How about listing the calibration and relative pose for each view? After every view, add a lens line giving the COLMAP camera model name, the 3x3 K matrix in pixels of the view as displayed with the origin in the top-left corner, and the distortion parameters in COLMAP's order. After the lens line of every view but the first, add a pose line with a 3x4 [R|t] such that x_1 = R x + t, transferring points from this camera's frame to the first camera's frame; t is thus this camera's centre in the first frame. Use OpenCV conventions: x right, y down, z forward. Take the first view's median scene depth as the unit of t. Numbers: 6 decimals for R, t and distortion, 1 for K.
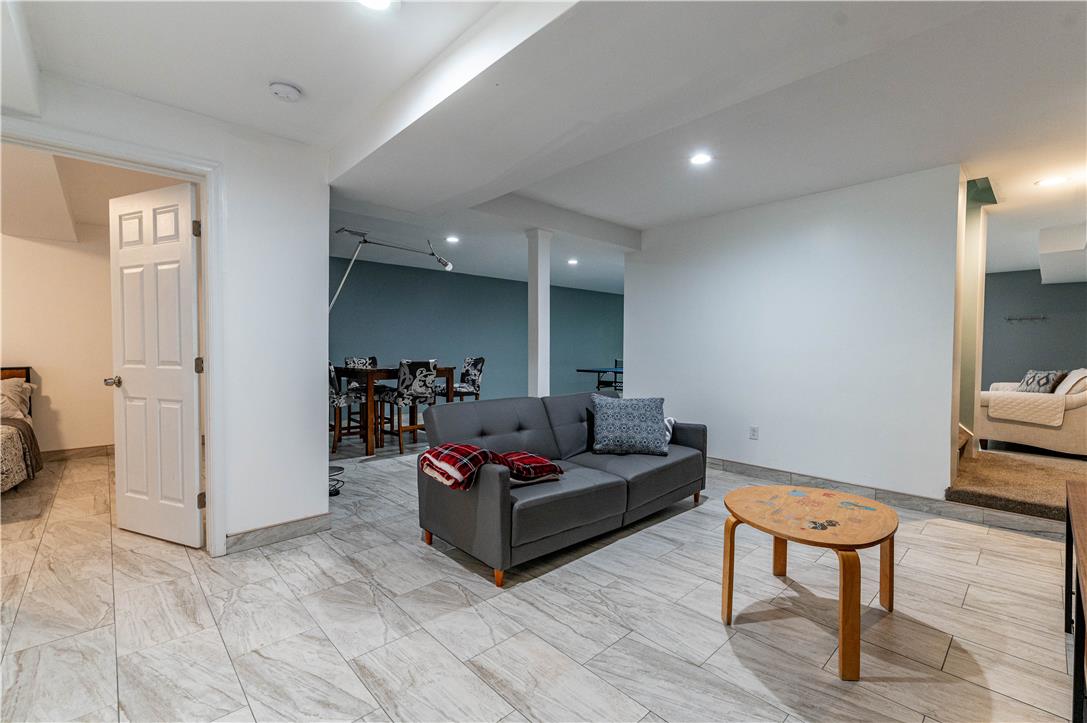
lens RADIAL K [[469.2, 0, 542.0], [0, 469.2, 359.8], [0, 0, 1]] dist [-0.000525, 0.001130]
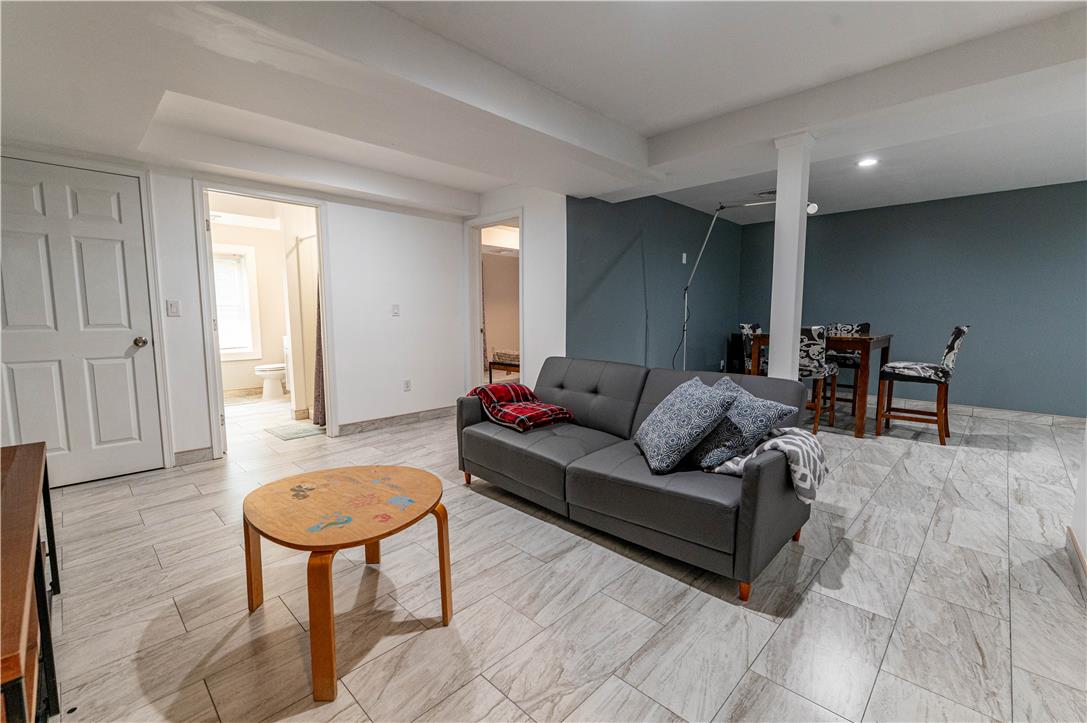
lens RADIAL K [[469.2, 0, 576.2], [0, 469.2, 358.6], [0, 0, 1]] dist [-0.000525, 0.001130]
pose [[0.081348, 0.094139, -0.992230, 1.000492], [-0.025644, 0.995398, 0.092337, -0.016523], [0.996356, 0.017933, 0.083388, 0.936272]]
